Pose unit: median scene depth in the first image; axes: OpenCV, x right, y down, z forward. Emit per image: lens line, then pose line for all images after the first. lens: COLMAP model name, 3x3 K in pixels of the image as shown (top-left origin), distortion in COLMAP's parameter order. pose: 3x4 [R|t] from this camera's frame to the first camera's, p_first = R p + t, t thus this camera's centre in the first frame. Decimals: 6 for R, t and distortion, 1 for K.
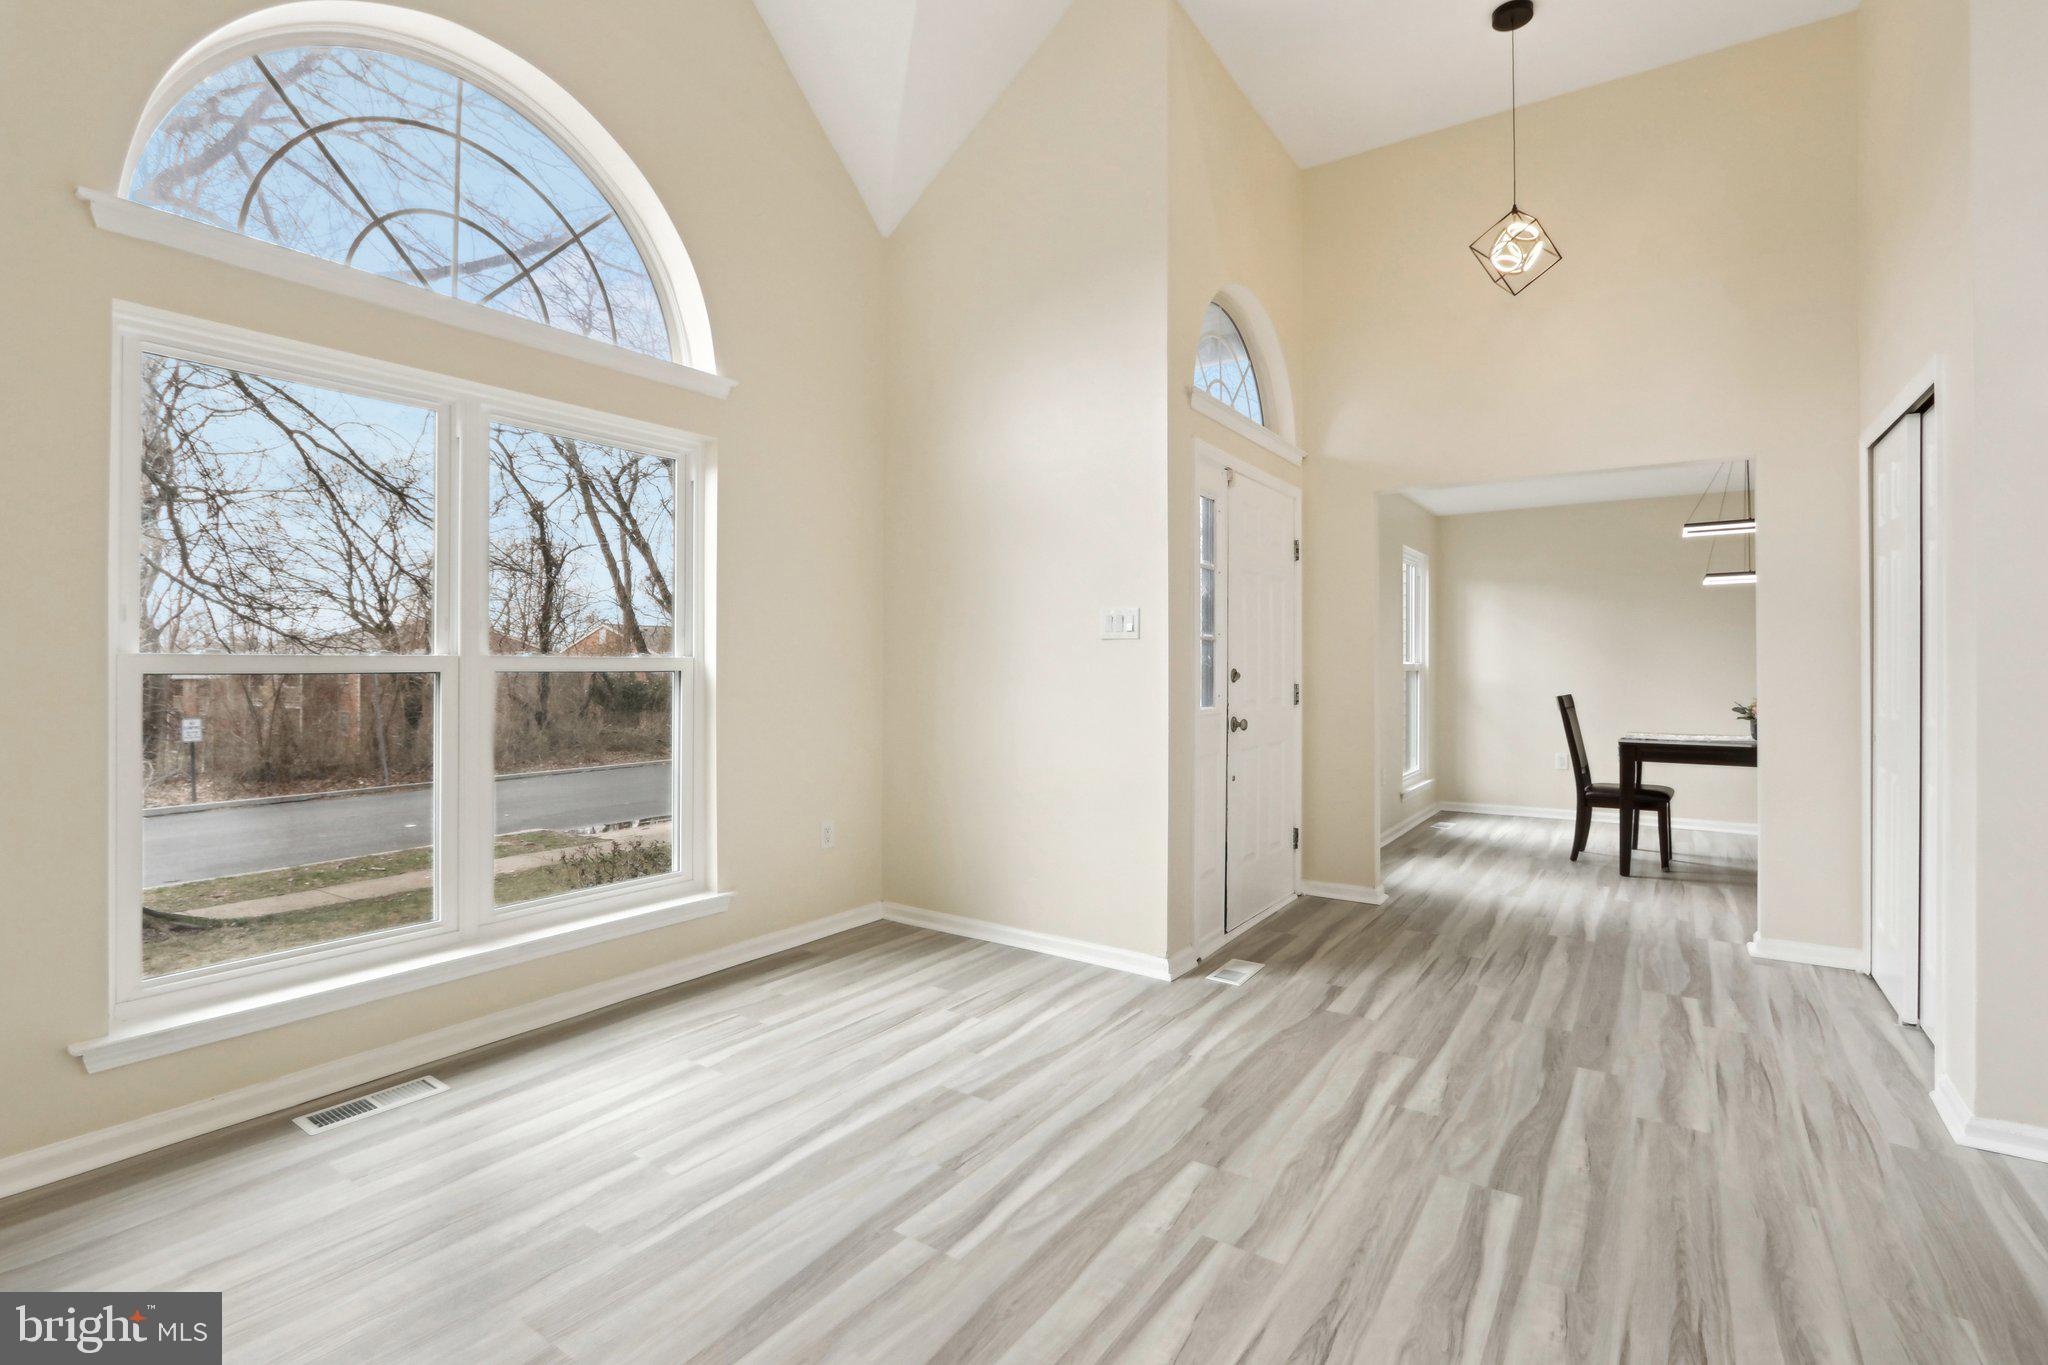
lens RADIAL K [[950.5, 0, 979.9], [0, 950.5, 674.0], [0, 0, 1]] dist [-0.013493, 0.002456]
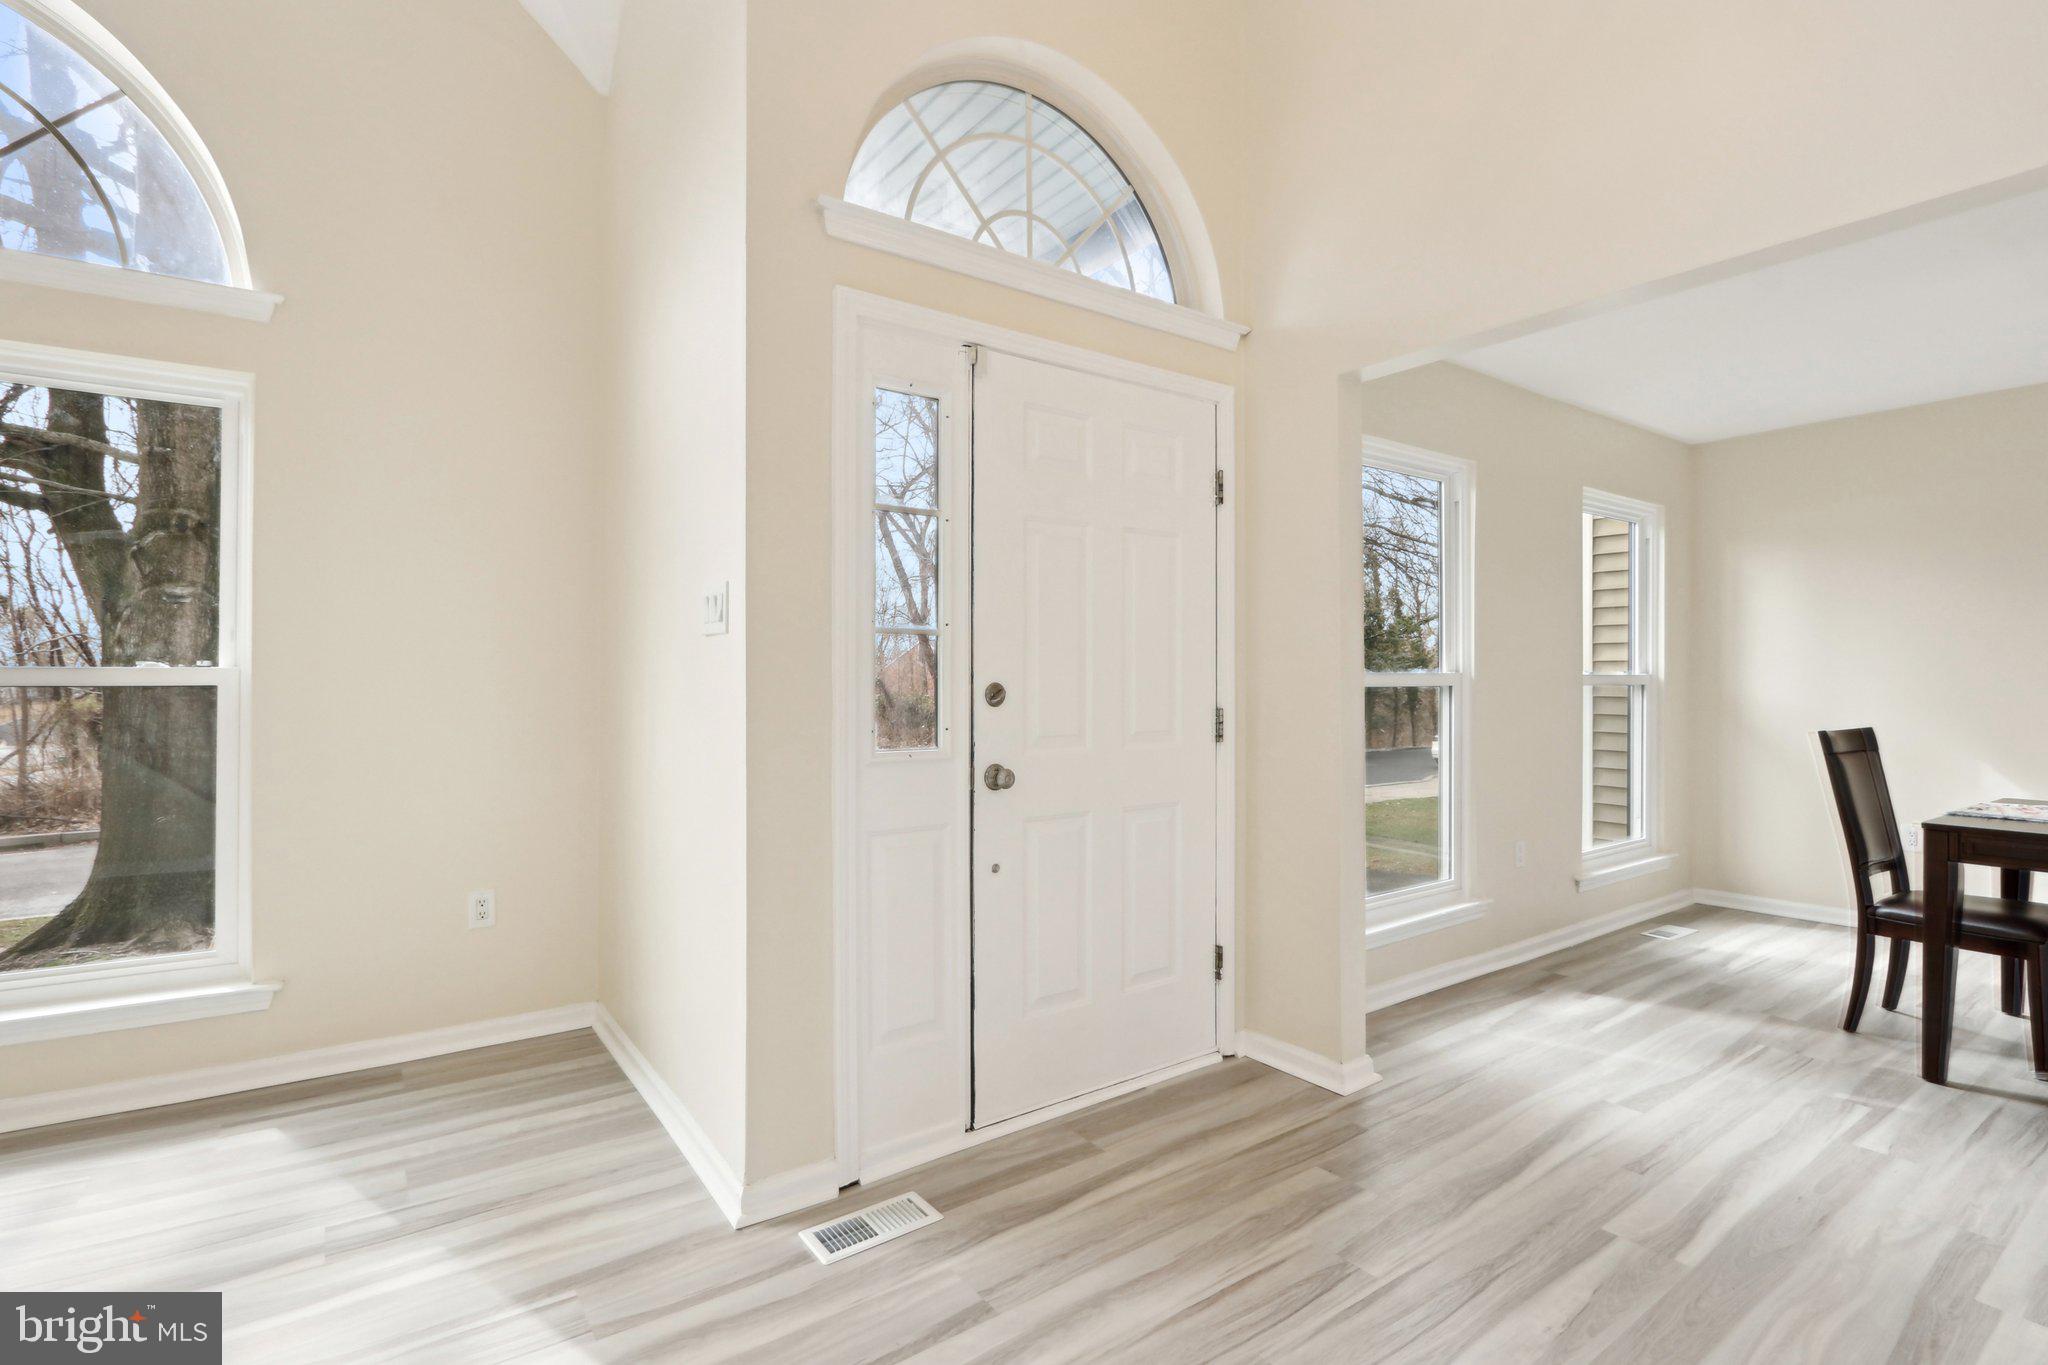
lens RADIAL K [[950.5, 0, 1023.0], [0, 950.5, 674.2], [0, 0, 1]] dist [-0.013493, 0.002456]
pose [[0.946290, -0.004919, -0.323282, 0.501373], [-0.000784, 0.999846, -0.017506, 0.000098], [0.323319, 0.016819, 0.946141, 0.465934]]
